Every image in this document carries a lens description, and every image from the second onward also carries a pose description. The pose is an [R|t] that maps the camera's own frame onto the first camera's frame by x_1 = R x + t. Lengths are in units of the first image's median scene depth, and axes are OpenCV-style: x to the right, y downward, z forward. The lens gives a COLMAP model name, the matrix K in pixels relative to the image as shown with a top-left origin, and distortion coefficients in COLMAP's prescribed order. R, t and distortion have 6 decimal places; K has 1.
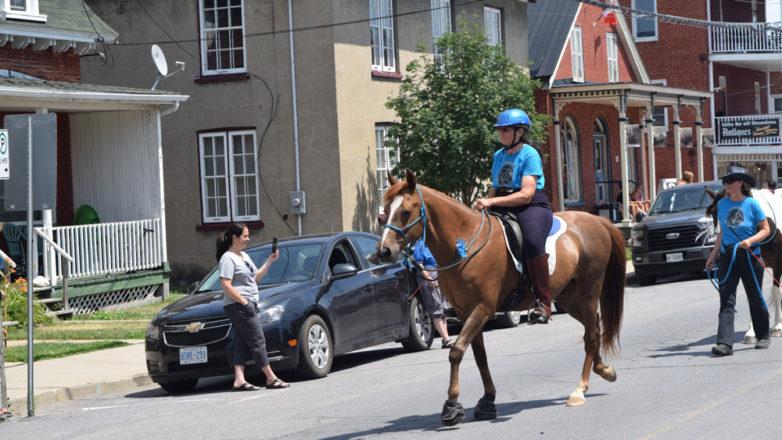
lens RADIAL K [[1735.0, 0, 391.0], [0, 1735.0, 220.0], [0, 0, 1]] dist [0.062082, 0.190967]
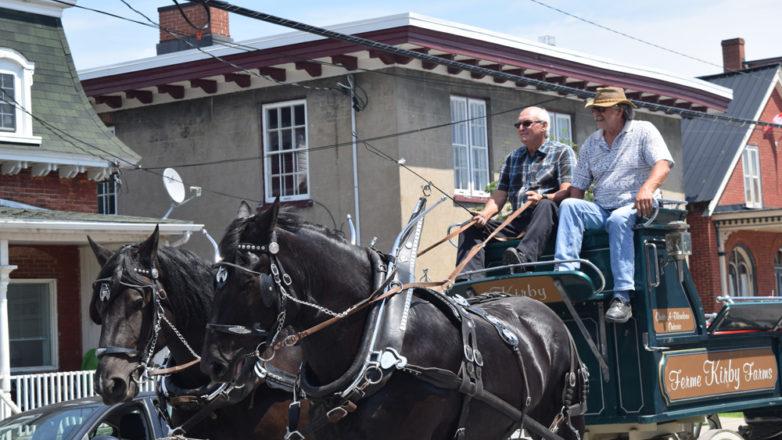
lens RADIAL K [[1735.0, 0, 391.0], [0, 1735.0, 220.0], [0, 0, 1]] dist [0.062082, 0.190967]
pose [[0.983194, -0.010287, -0.182273, 0.121056], [-0.003937, 0.996984, -0.077504, -0.005408], [0.182520, 0.076919, 0.980189, 0.135639]]
